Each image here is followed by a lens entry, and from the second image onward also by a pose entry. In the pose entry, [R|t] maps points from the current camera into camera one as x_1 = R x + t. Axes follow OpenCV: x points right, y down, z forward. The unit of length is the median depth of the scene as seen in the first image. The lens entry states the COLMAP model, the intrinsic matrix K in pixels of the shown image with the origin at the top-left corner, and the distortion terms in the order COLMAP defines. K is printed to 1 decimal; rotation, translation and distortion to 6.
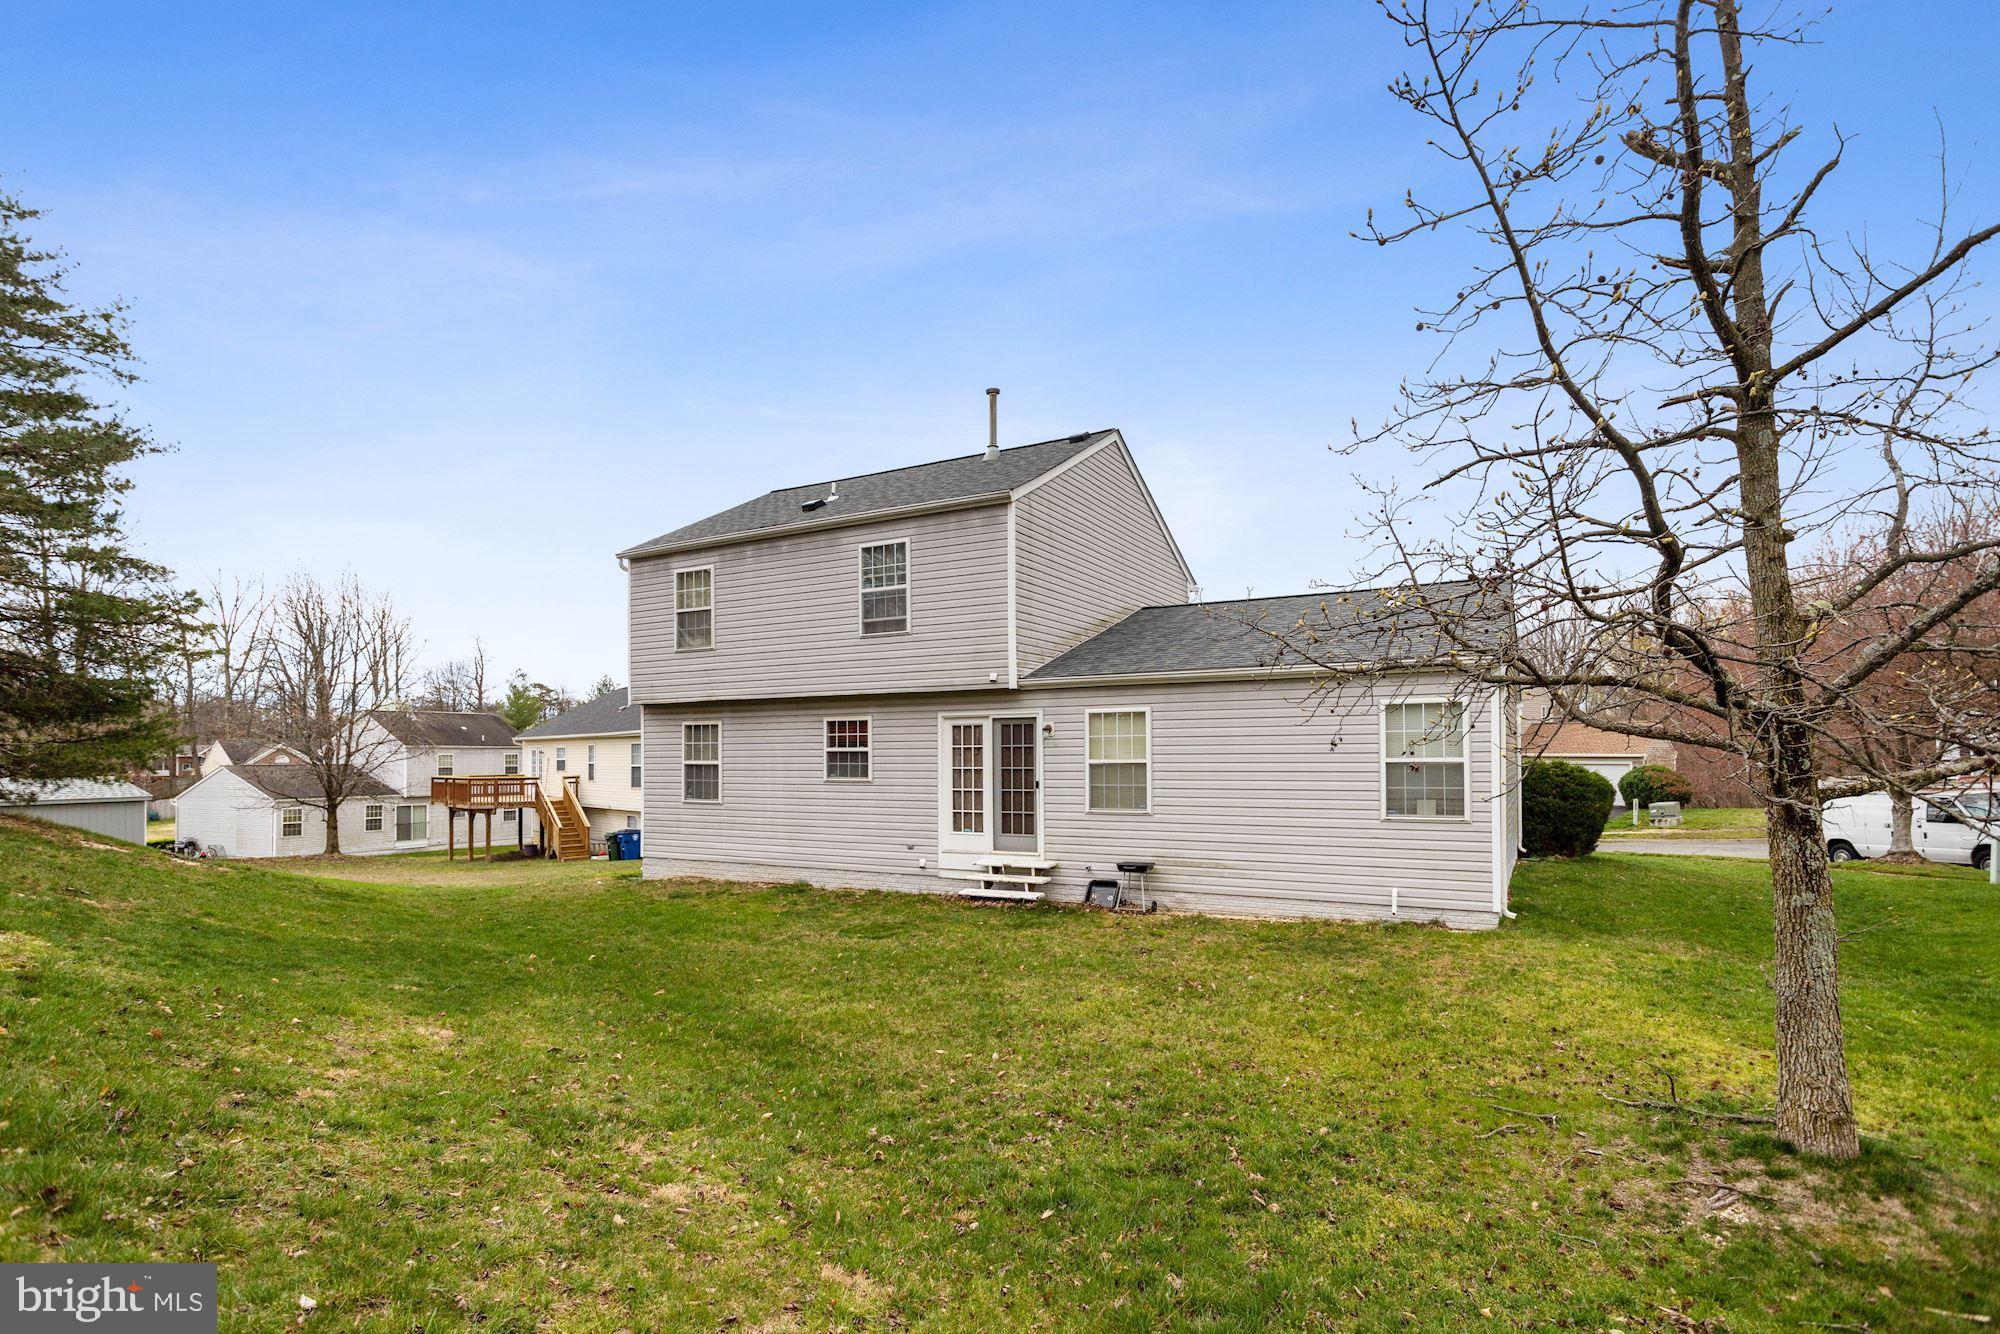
lens RADIAL K [[976.9, 0, 948.7], [0, 976.9, 720.1], [0, 0, 1]] dist [0.001505, 0.002759]
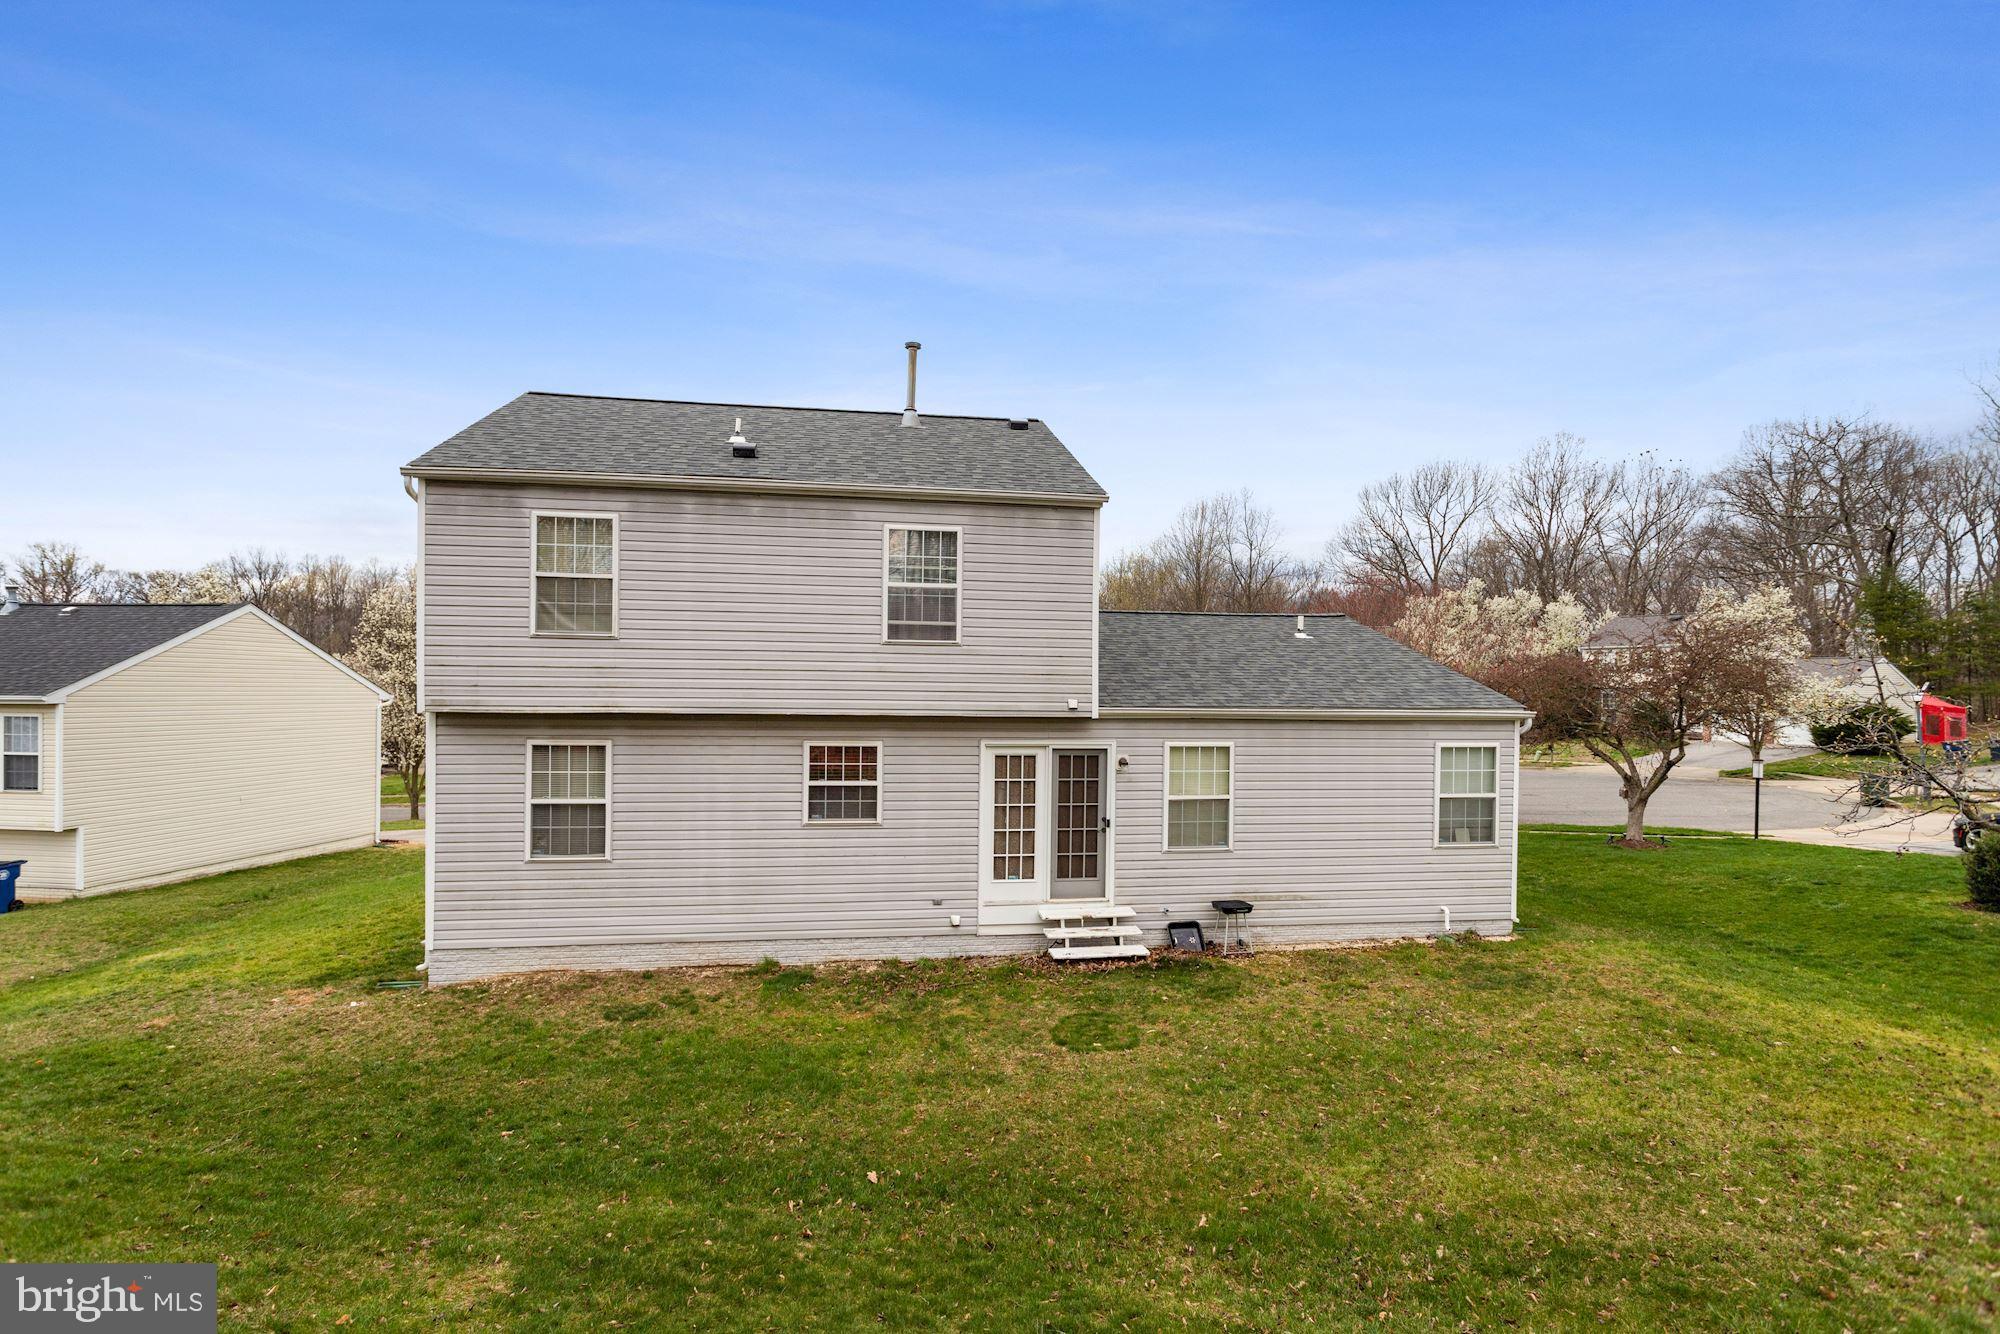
lens RADIAL K [[976.9, 0, 997.5], [0, 976.9, 680.0], [0, 0, 1]] dist [0.001505, 0.002759]
pose [[0.774589, 0.019221, 0.632172, -0.534279], [-0.036547, 0.999228, 0.014400, -0.072227], [-0.631408, -0.034258, 0.774694, 0.344347]]
